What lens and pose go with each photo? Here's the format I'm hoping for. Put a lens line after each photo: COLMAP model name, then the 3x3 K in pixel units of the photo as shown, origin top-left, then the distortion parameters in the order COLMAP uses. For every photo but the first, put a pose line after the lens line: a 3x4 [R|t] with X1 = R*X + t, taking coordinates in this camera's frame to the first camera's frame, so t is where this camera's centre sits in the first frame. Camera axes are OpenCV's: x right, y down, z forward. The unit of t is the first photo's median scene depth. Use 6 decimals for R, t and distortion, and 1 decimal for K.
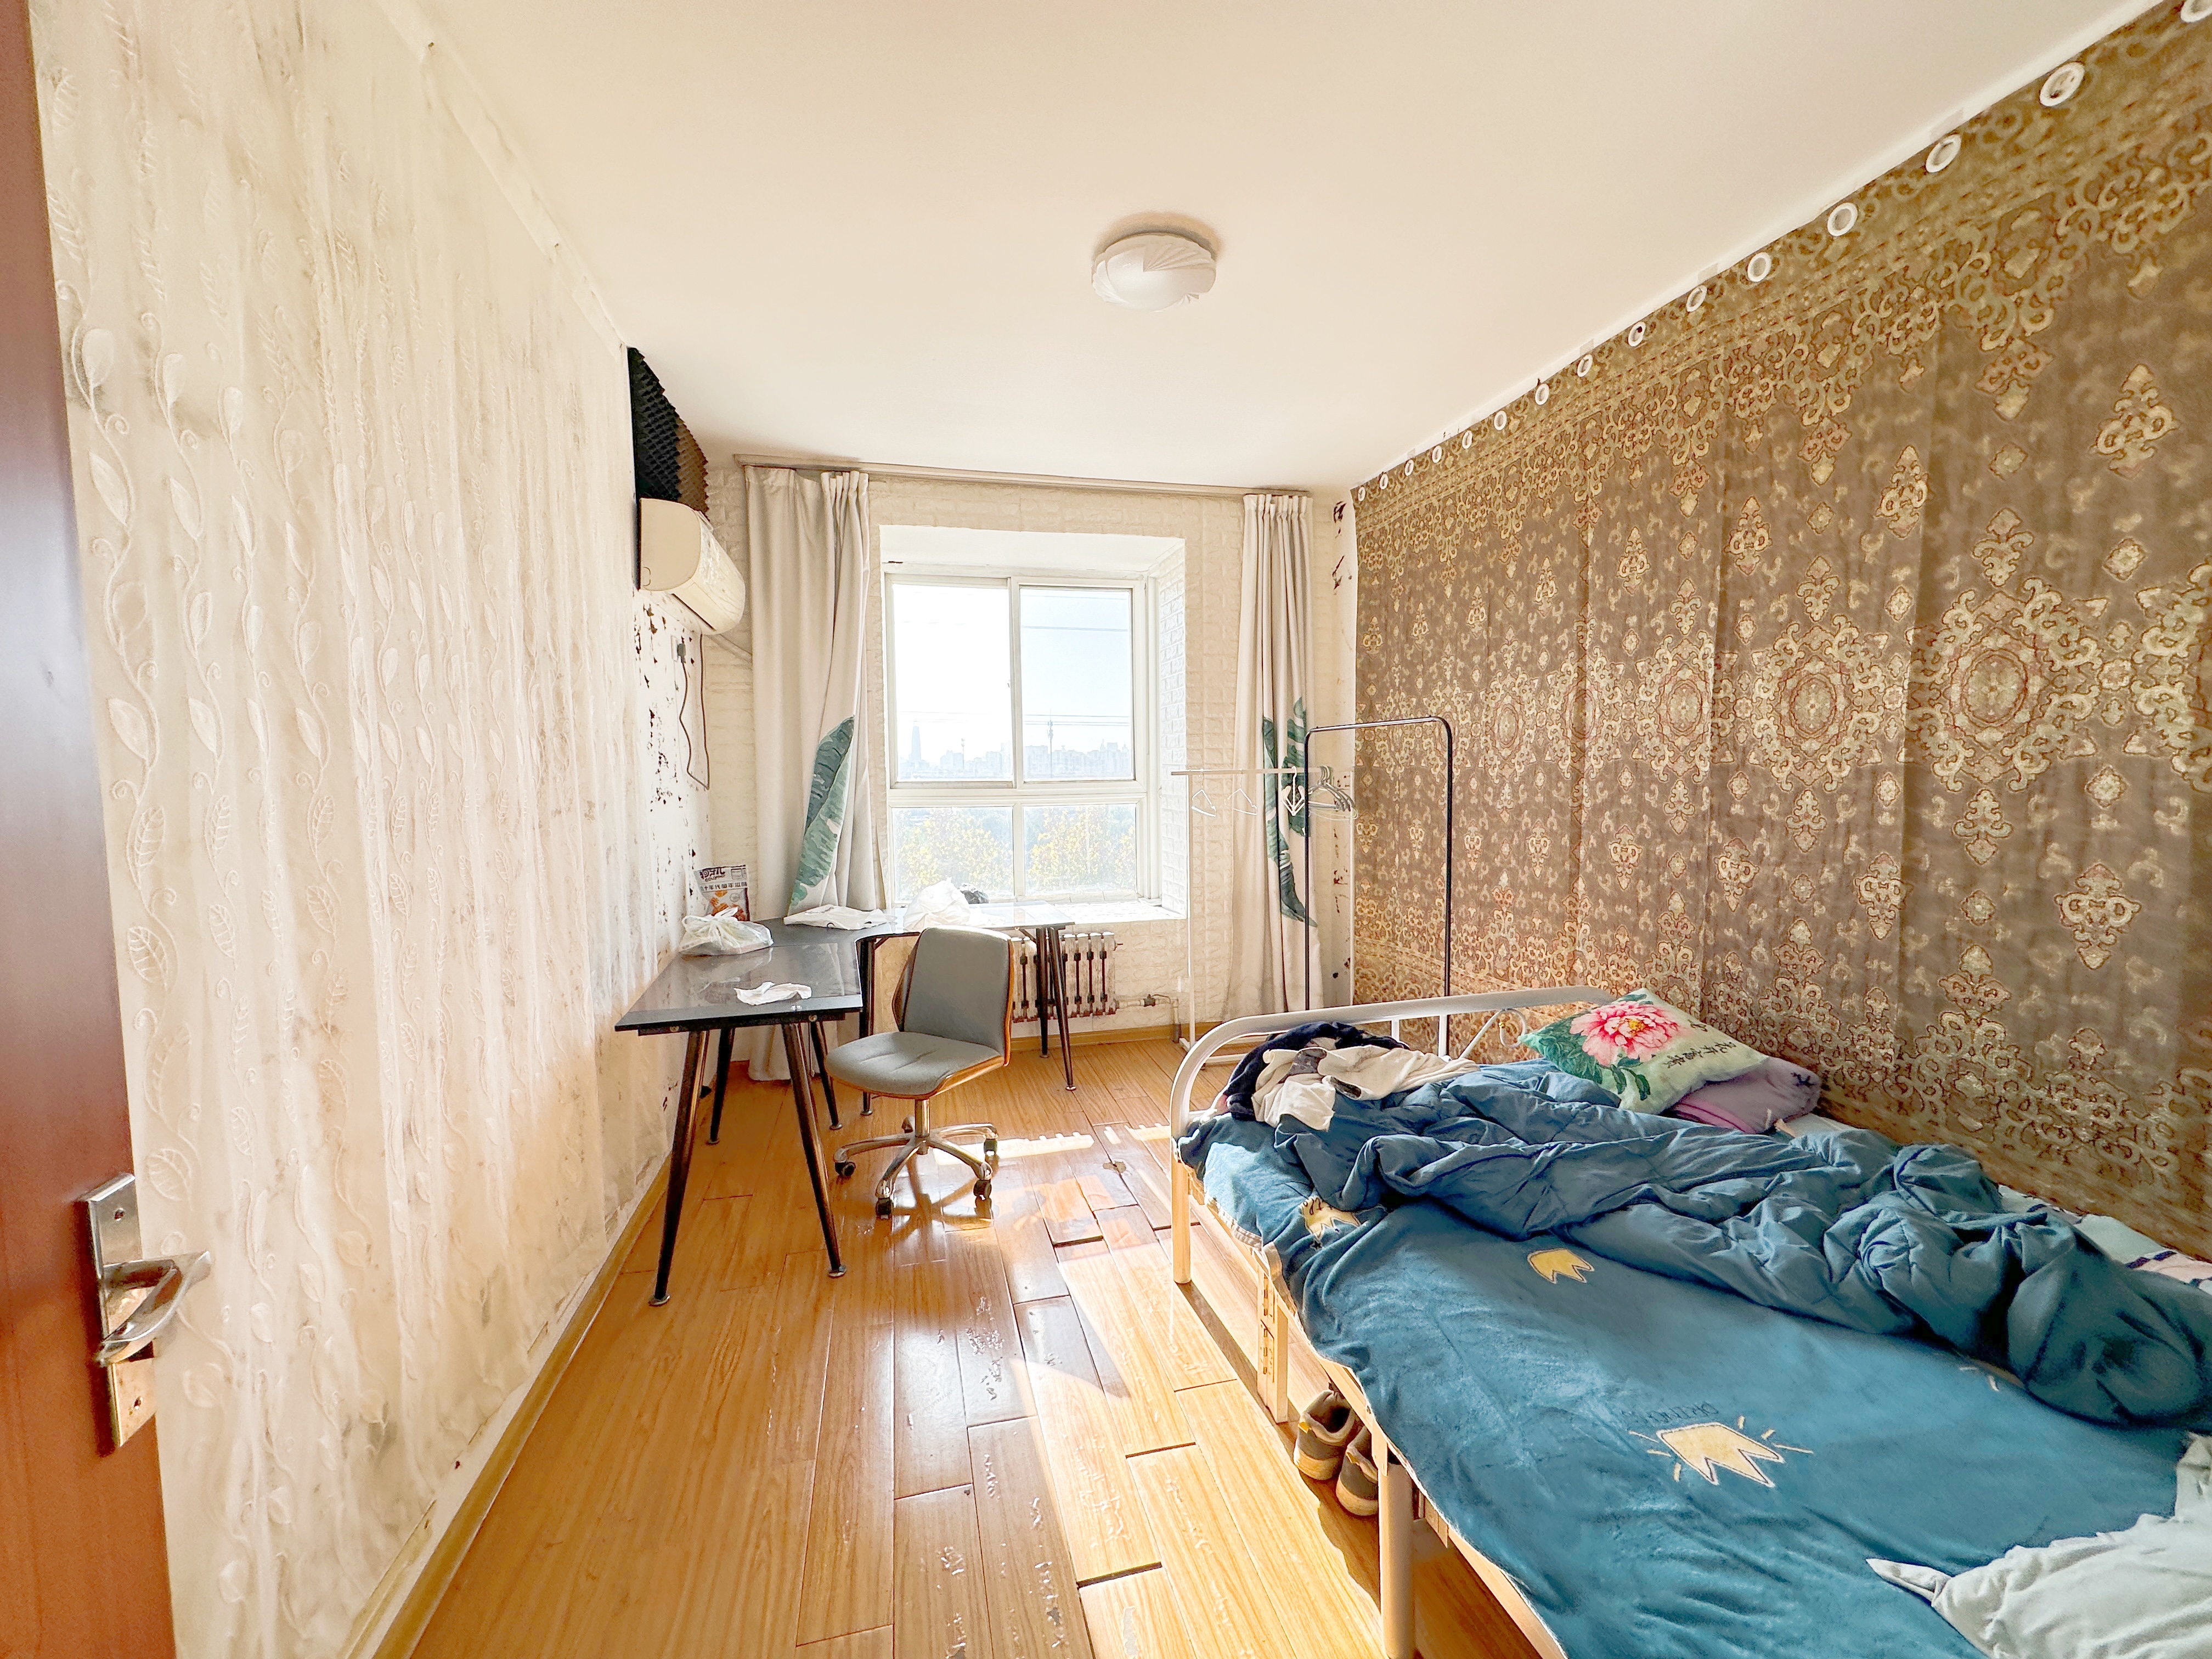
lens RADIAL K [[885.7, 0, 1106.0], [0, 885.7, 829.5], [0, 0, 1]] dist [0.001800, 0.000112]
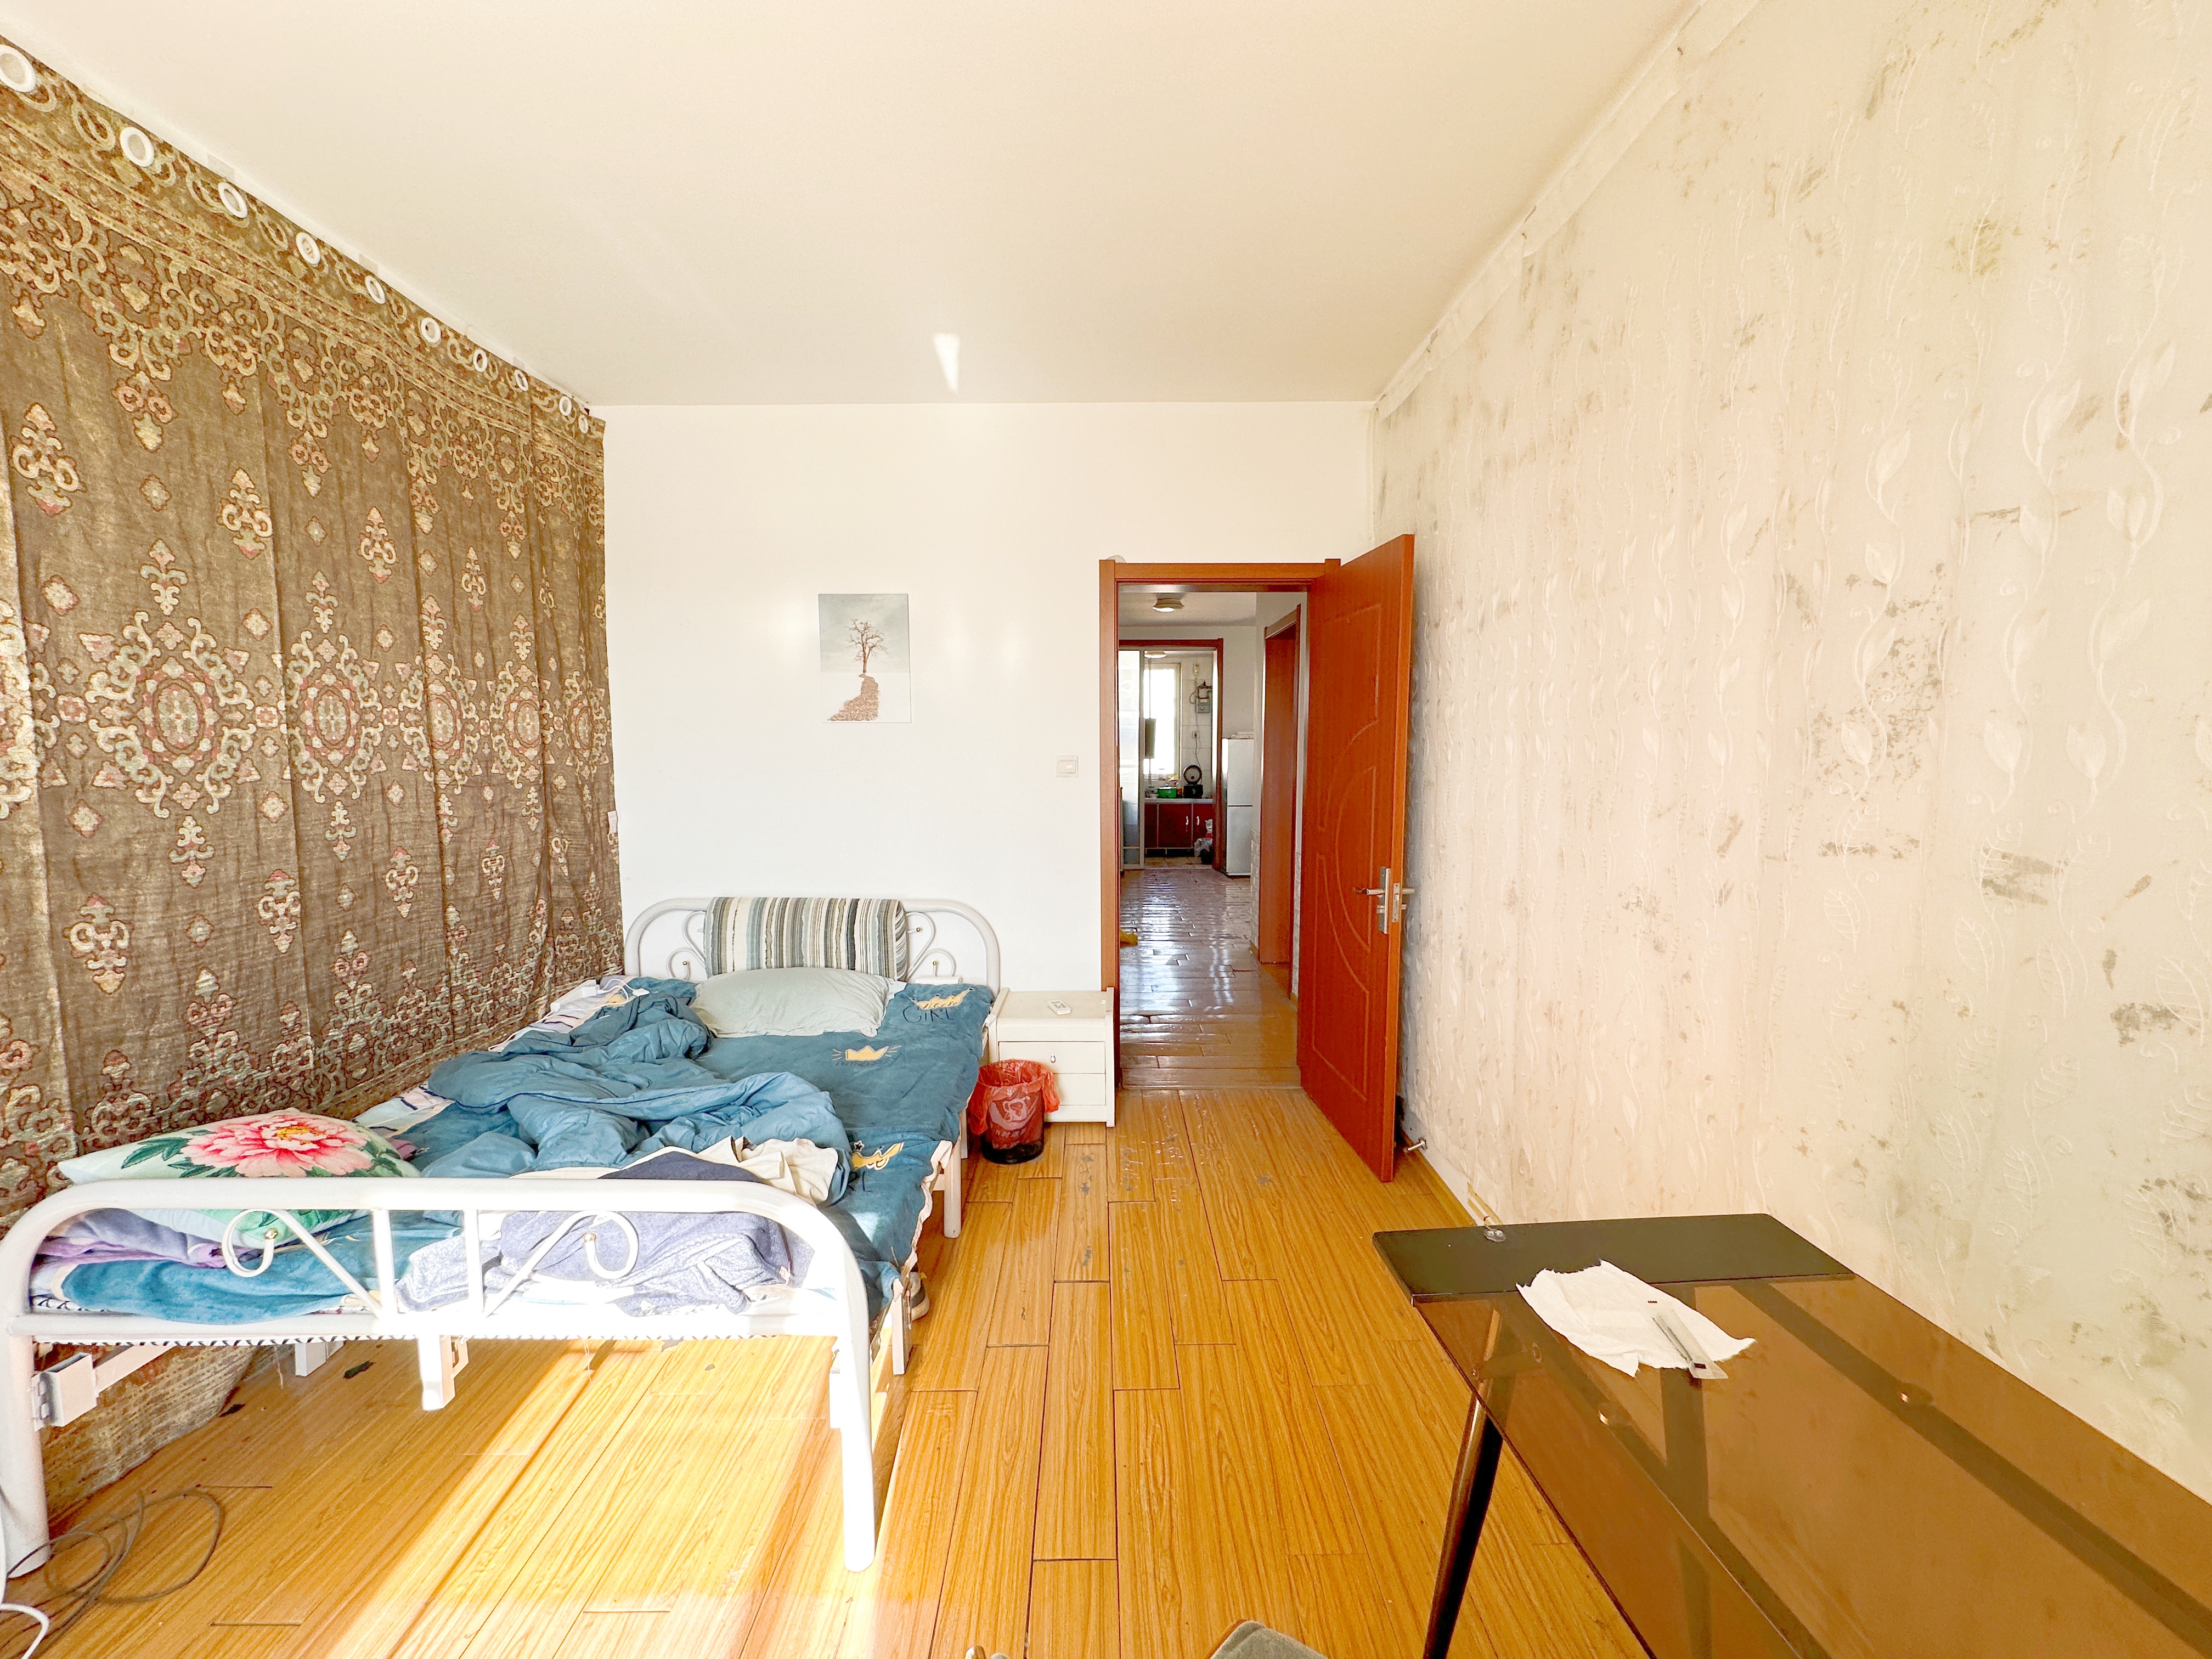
lens RADIAL K [[885.7, 0, 1106.0], [0, 885.7, 829.5], [0, 0, 1]] dist [0.001800, 0.000112]
pose [[-0.974935, -0.005860, 0.222414, -0.278554], [0.029595, 0.987354, 0.155742, -0.149614], [-0.220514, 0.158421, -0.962432, 1.771782]]
